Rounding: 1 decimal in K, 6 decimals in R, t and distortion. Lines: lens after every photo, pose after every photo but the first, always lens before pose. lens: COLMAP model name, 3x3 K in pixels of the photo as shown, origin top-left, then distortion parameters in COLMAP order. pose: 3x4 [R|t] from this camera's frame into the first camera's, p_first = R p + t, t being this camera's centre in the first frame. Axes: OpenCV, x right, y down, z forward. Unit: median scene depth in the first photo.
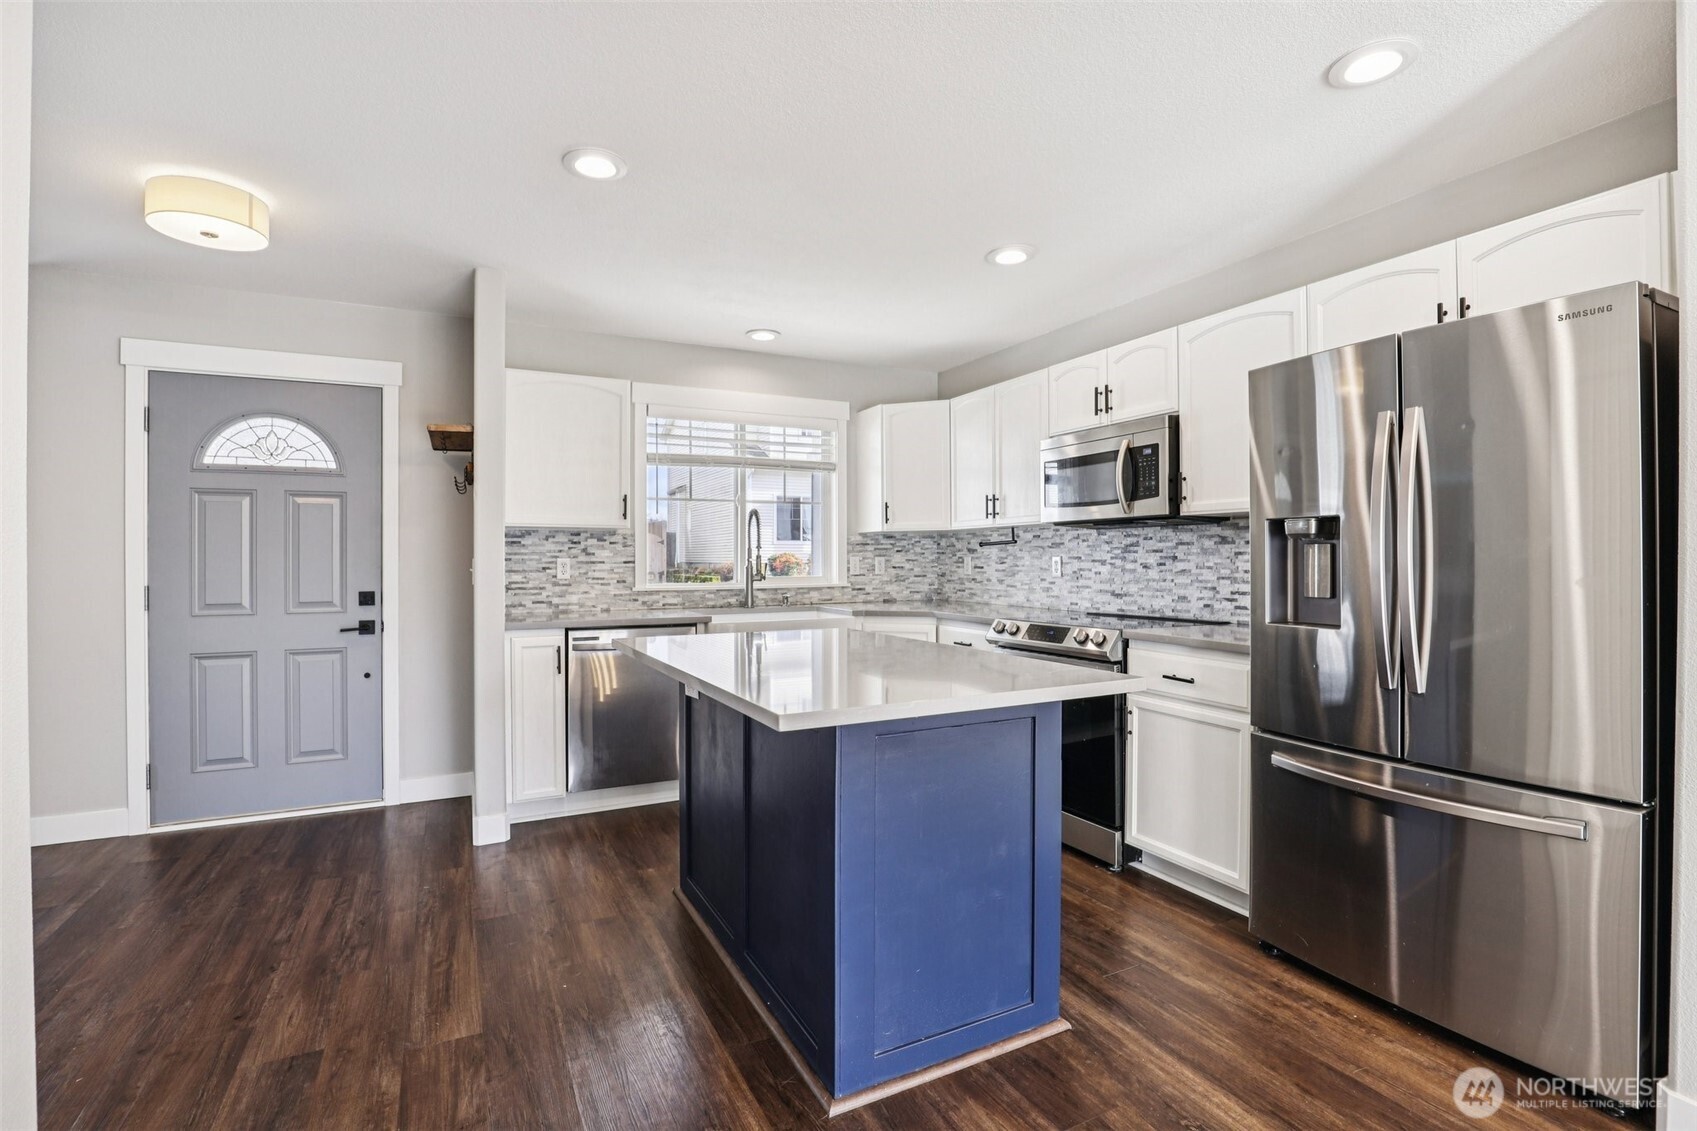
lens RADIAL K [[781.6, 0, 835.9], [0, 781.6, 558.7], [0, 0, 1]] dist [-0.033965, 0.005329]
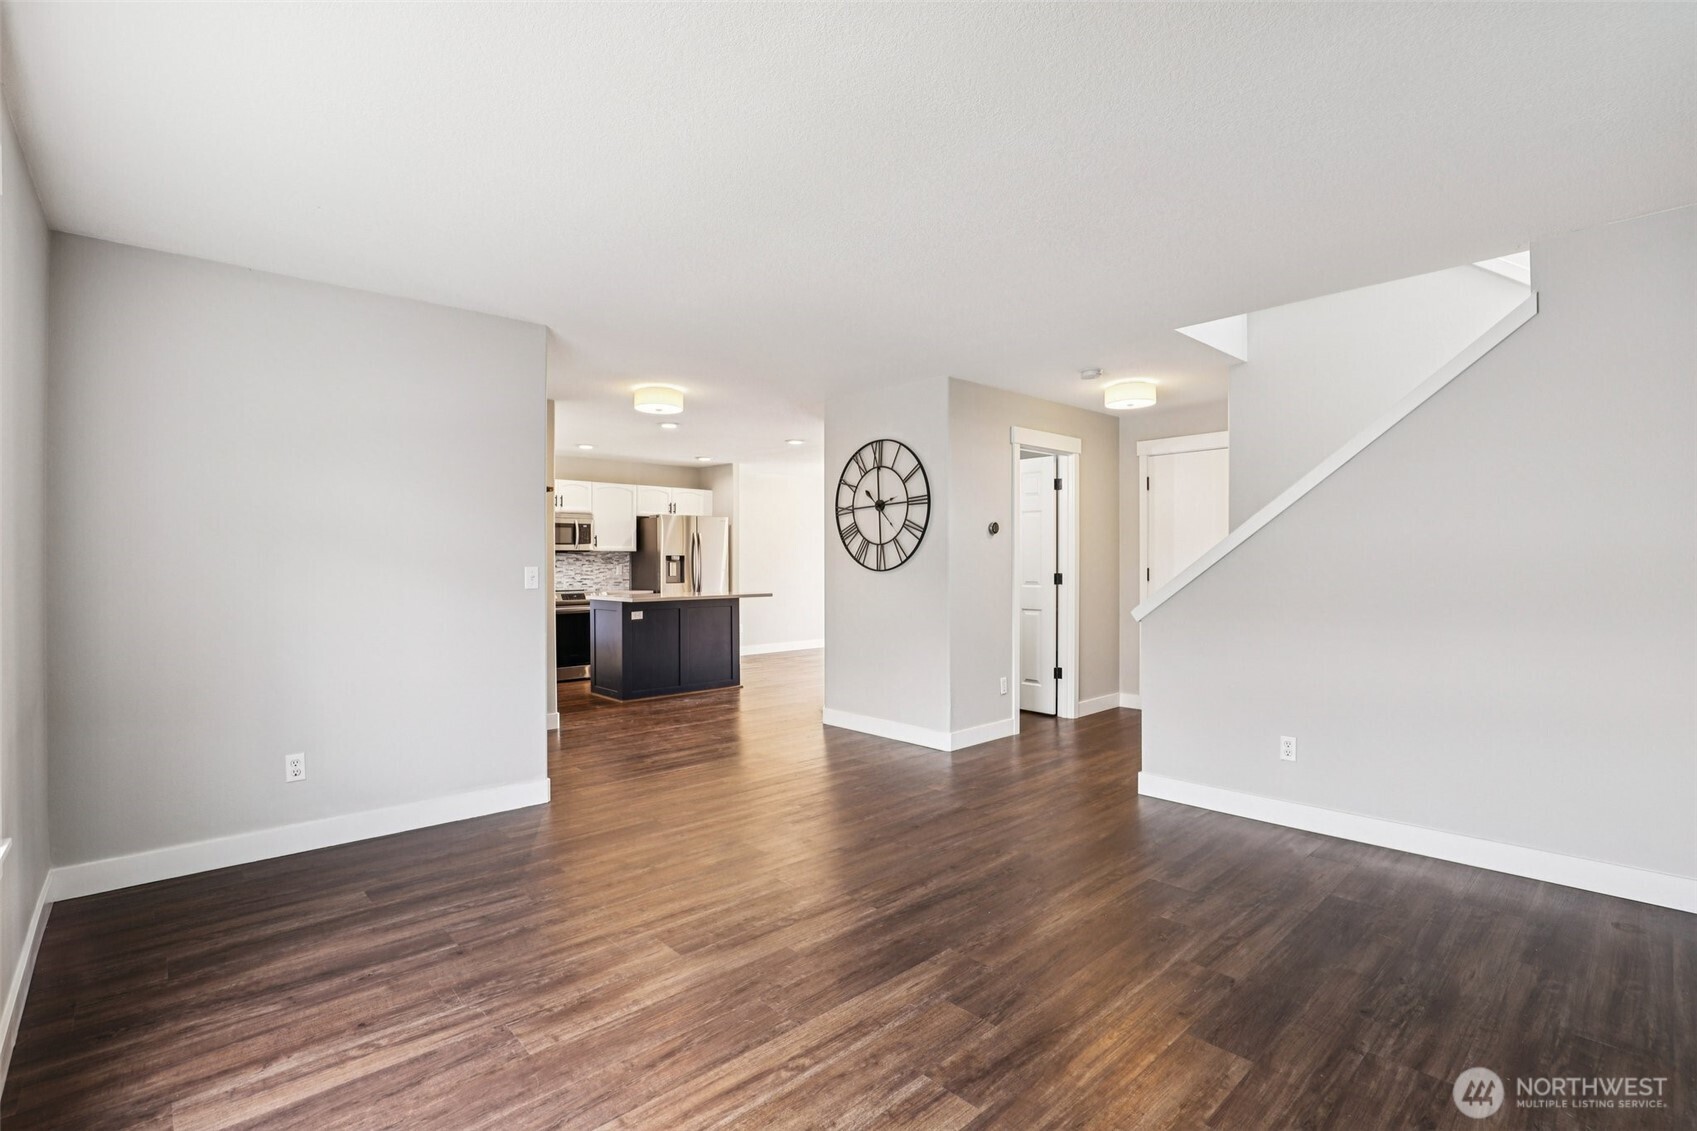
lens RADIAL K [[781.6, 0, 839.0], [0, 781.6, 574.0], [0, 0, 1]] dist [-0.033965, 0.005329]
pose [[-0.273104, -0.008512, 0.961947, -1.889201], [0.004441, 0.999939, 0.010108, 0.002138], [-0.961974, 0.007032, -0.273050, 0.696577]]
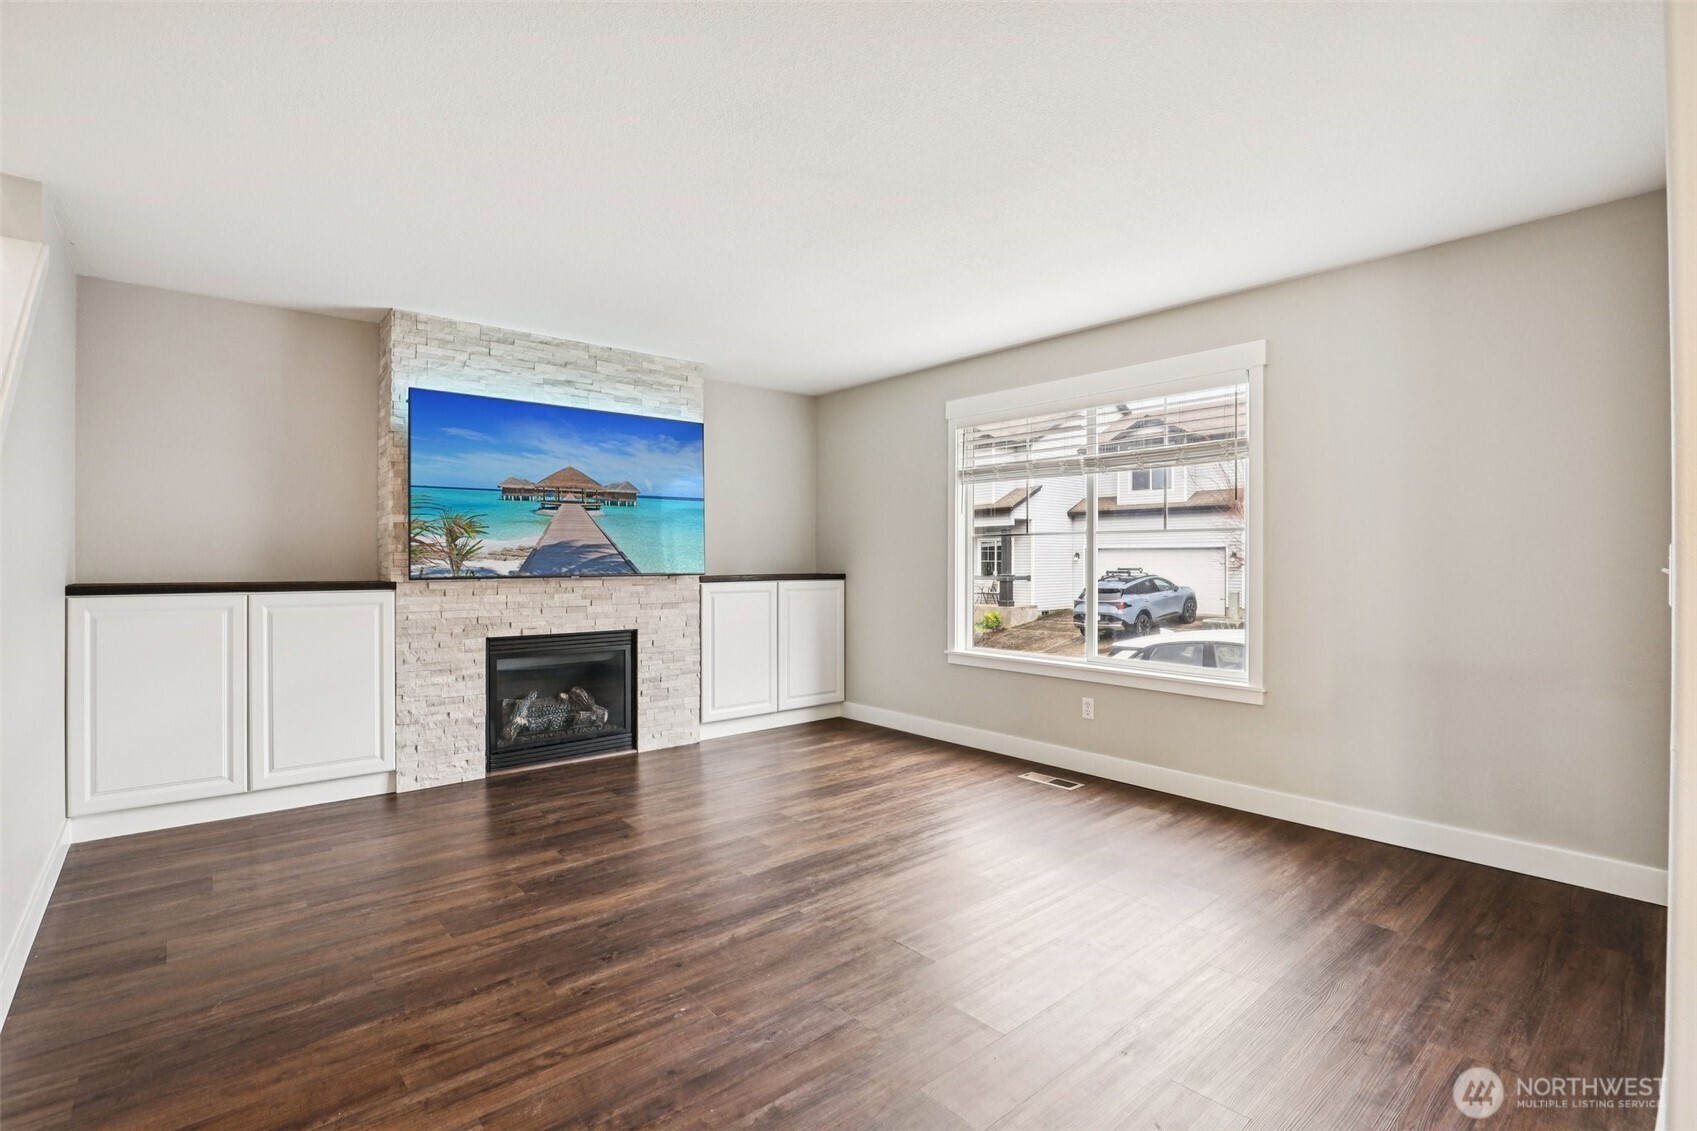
lens RADIAL K [[781.6, 0, 836.2], [0, 781.6, 559.0], [0, 0, 1]] dist [-0.033965, 0.005329]
pose [[0.239085, 0.002721, -0.970995, -0.612088], [-0.000559, 0.999996, 0.002664, 0.007378], [0.970998, -0.000094, 0.239086, 0.356601]]
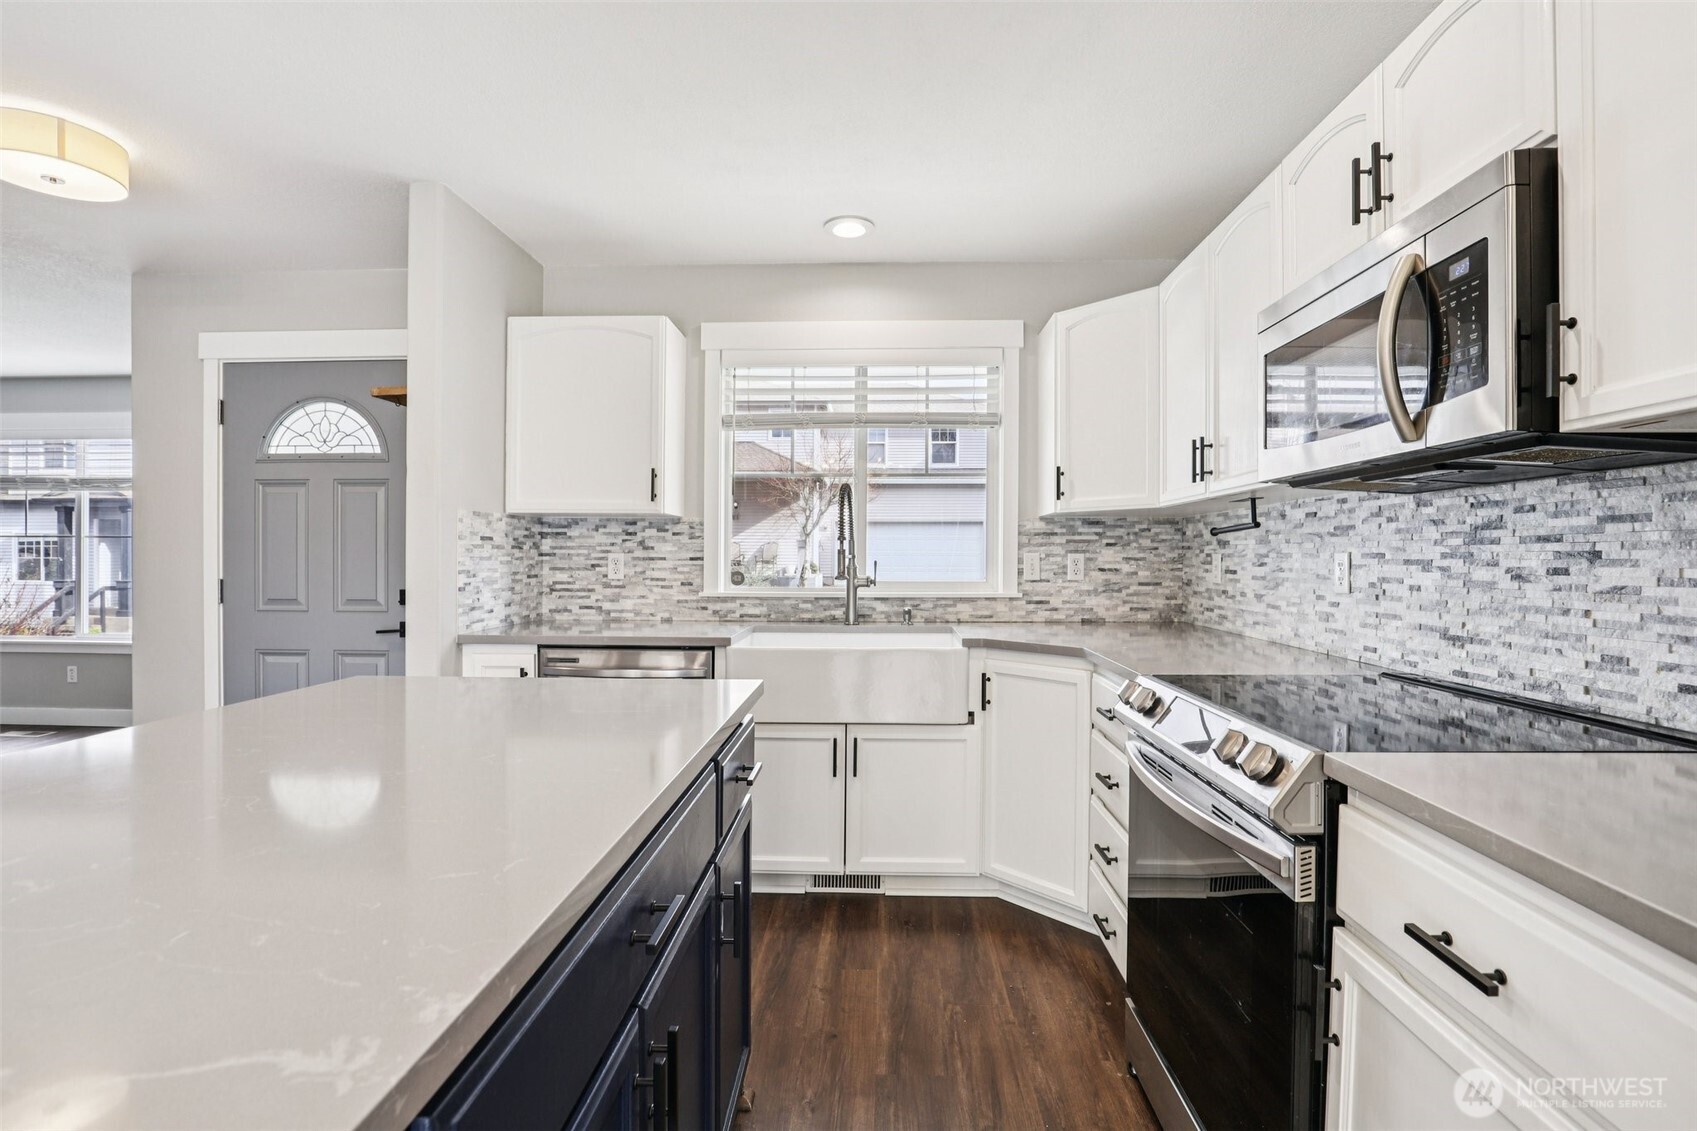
lens RADIAL K [[781.6, 0, 855.5], [0, 781.6, 561.0], [0, 0, 1]] dist [-0.033965, 0.005329]
pose [[0.880900, 0.007794, -0.473238, 0.250164], [-0.005319, 0.999964, 0.006569, 0.000884], [0.473272, -0.003270, 0.880910, 0.421233]]
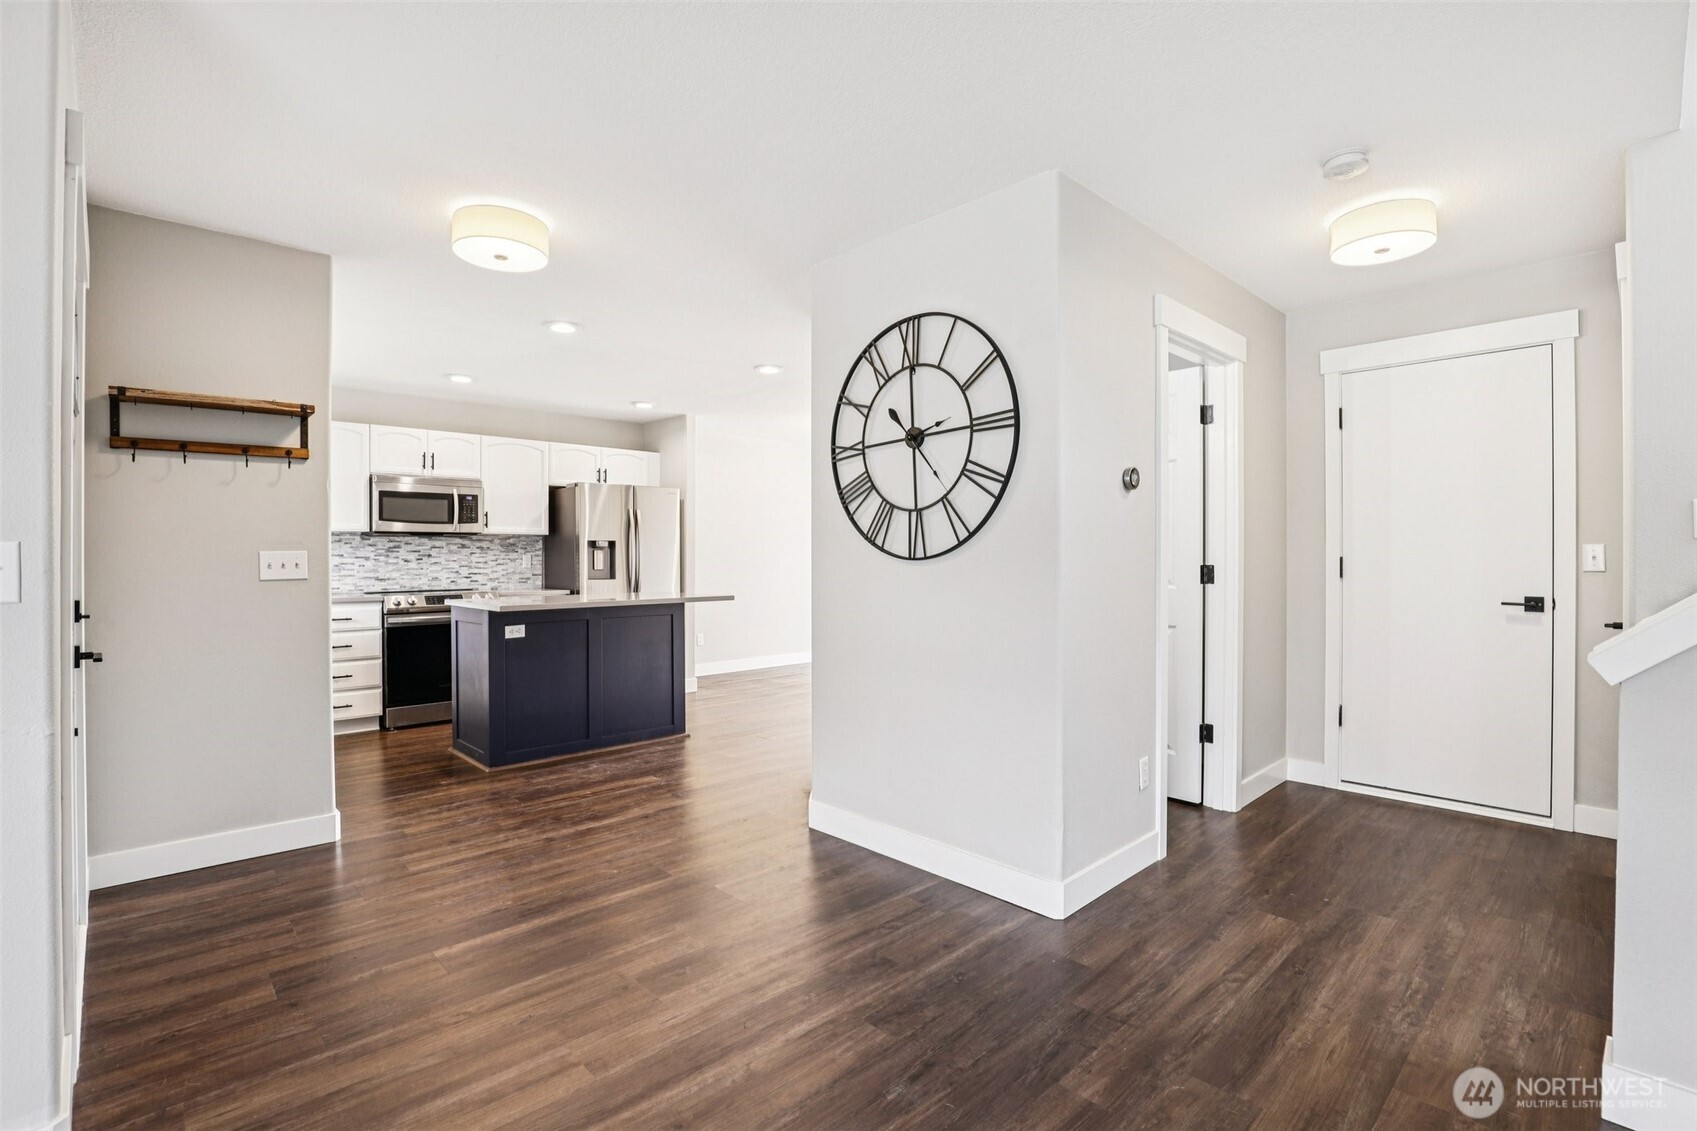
lens RADIAL K [[781.6, 0, 840.0], [0, 781.6, 567.2], [0, 0, 1]] dist [-0.033965, 0.005329]
pose [[-0.288124, -0.007482, 0.957564, -1.281221], [0.003860, 0.999952, 0.008975, 0.011217], [-0.957585, 0.006282, -0.288081, 0.534149]]
